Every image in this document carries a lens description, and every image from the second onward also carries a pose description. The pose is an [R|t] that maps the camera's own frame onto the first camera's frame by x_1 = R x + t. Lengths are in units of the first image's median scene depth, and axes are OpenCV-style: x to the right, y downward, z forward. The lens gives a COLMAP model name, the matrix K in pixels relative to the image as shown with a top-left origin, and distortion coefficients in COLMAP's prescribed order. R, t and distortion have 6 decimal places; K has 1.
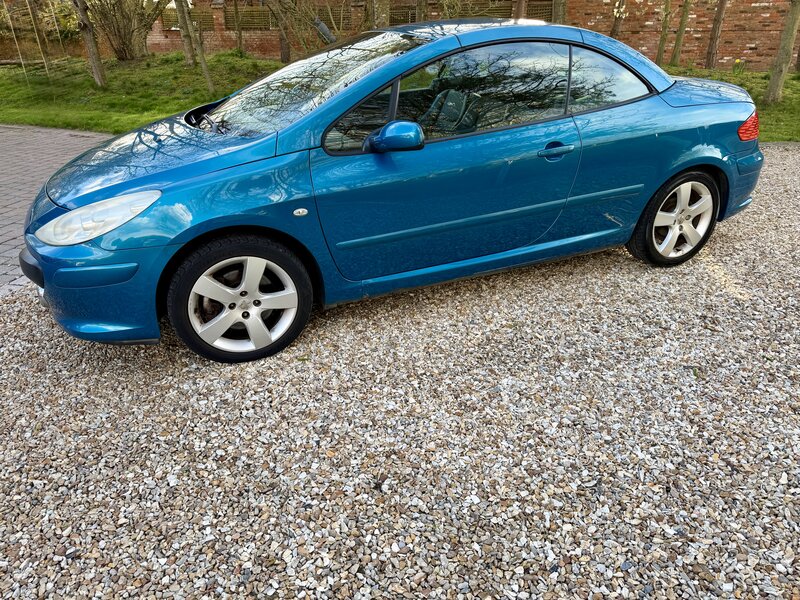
lens RADIAL K [[562.2, 0, 400.1], [0, 562.2, 298.6], [0, 0, 1]] dist [0.046337, -0.050379]
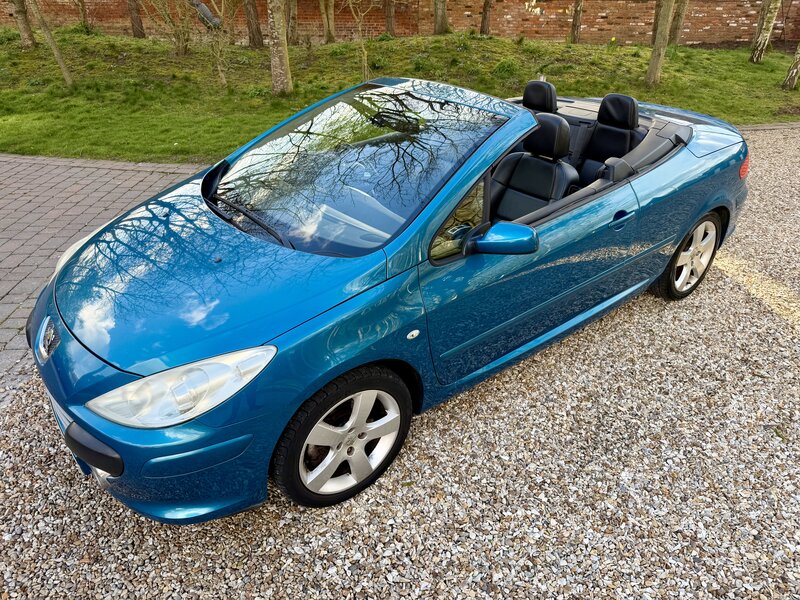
lens RADIAL K [[567.5, 0, 403.3], [0, 567.5, 299.7], [0, 0, 1]] dist [0.014119, -0.010705]
pose [[0.965791, -0.117906, 0.230969, -0.370116], [0.101198, 0.991403, 0.082938, -0.272526], [-0.238763, -0.056728, 0.969420, 0.138951]]
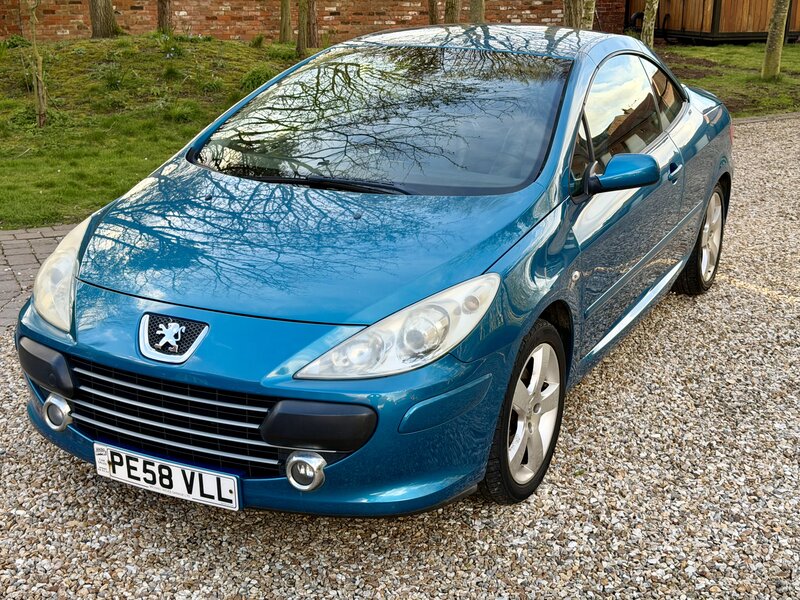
lens RADIAL K [[1112.1, 0, 411.7], [0, 1112.1, 303.2], [0, 0, 1]] dist [0.104376, 0.017021]
pose [[0.764479, -0.174252, 0.620651, -1.266785], [0.266101, 0.962222, -0.057617, -0.085001], [-0.587164, 0.209203, 0.781967, -0.073304]]
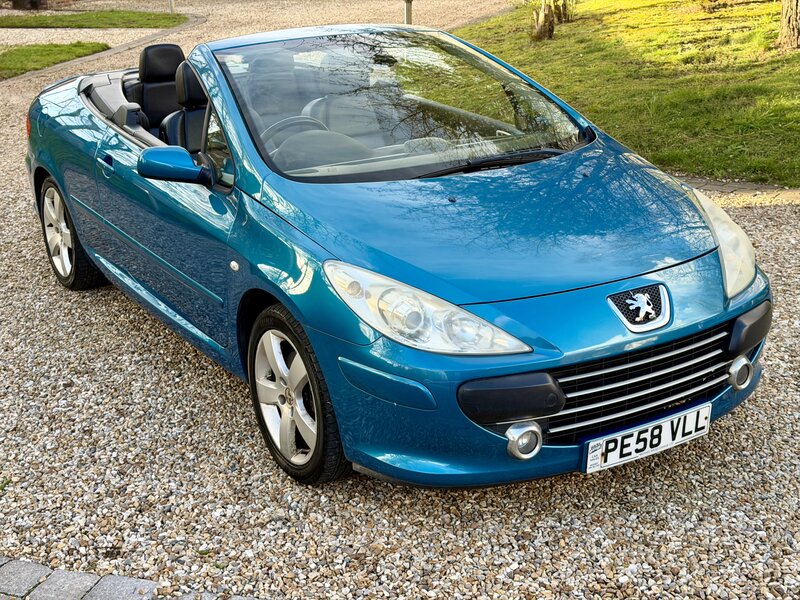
lens RADIAL K [[1109.0, 0, 405.7], [0, 1109.0, 301.3], [0, 0, 1]] dist [0.124554, -0.030598]
pose [[-0.154234, -0.301823, 0.940805, -1.913047], [0.455496, 0.823255, 0.338785, -0.786920], [-0.876776, 0.480785, 0.010505, 1.326611]]
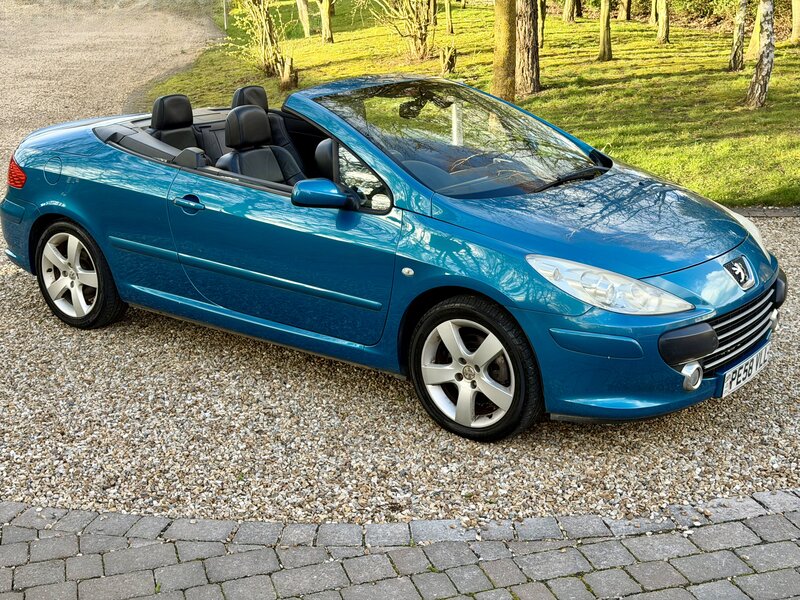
lens RADIAL K [[1100.9, 0, 428.7], [0, 1100.9, 299.9], [0, 0, 1]] dist [0.116313, 0.015713]
pose [[-0.509206, -0.228096, 0.829868, -1.959792], [0.383545, 0.803054, 0.456068, -1.190159], [-0.770456, 0.550524, -0.321435, 2.102626]]
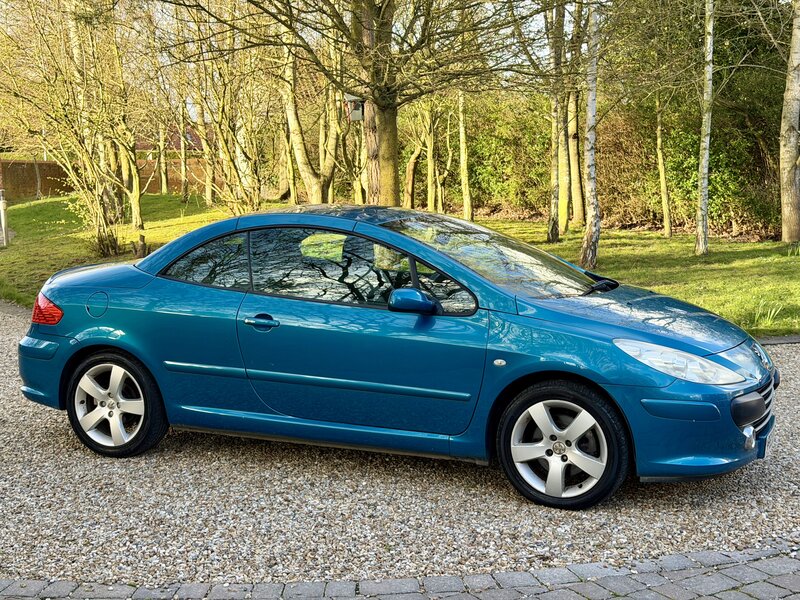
lens RADIAL K [[1109.0, 0, 405.7], [0, 1109.0, 301.3], [0, 0, 1]] dist [0.124554, -0.030598]
pose [[-0.692038, -0.060336, 0.719335, -1.805028], [0.326825, 0.862327, 0.386753, -1.379641], [-0.643637, 0.502745, -0.577043, 2.781670]]
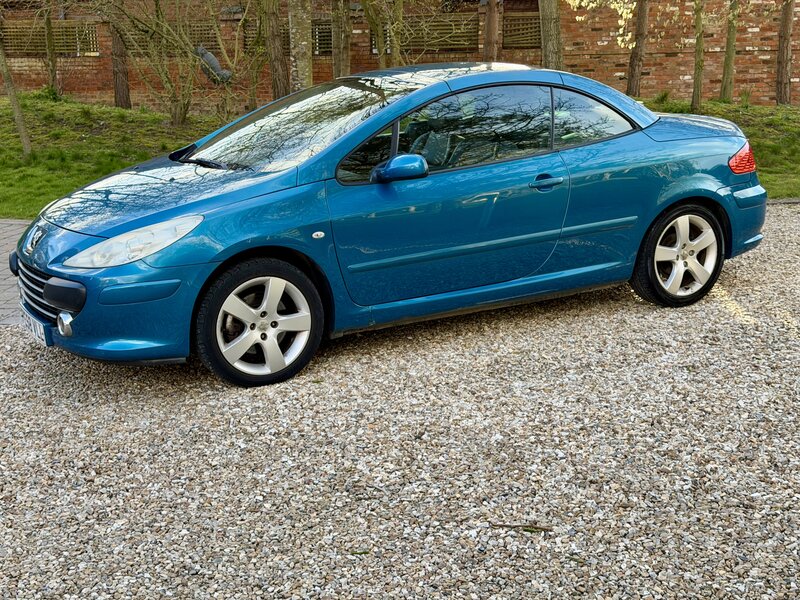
lens RADIAL K [[1109.0, 0, 405.7], [0, 1109.0, 301.3], [0, 0, 1]] dist [0.124554, -0.030598]
pose [[0.993416, -0.036475, 0.108604, -0.236246], [0.059305, 0.974793, -0.215084, 0.422134], [-0.098022, 0.220109, 0.970538, -1.021114]]
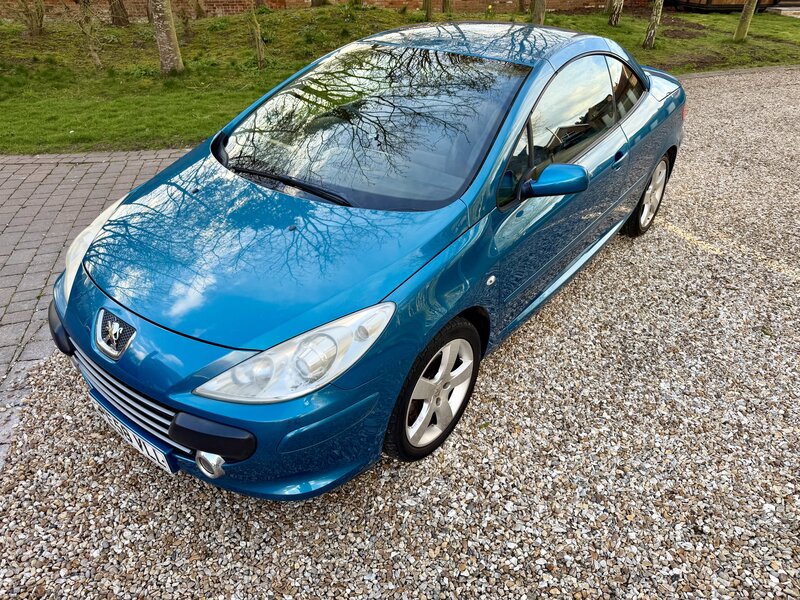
lens RADIAL K [[566.7, 0, 401.6], [0, 566.7, 300.6], [0, 0, 1]] dist [0.024242, -0.024883]
pose [[0.876374, -0.244312, 0.415067, -0.663805], [0.199434, 0.968518, 0.148991, -0.274987], [-0.438400, -0.047793, 0.897508, 0.226238]]
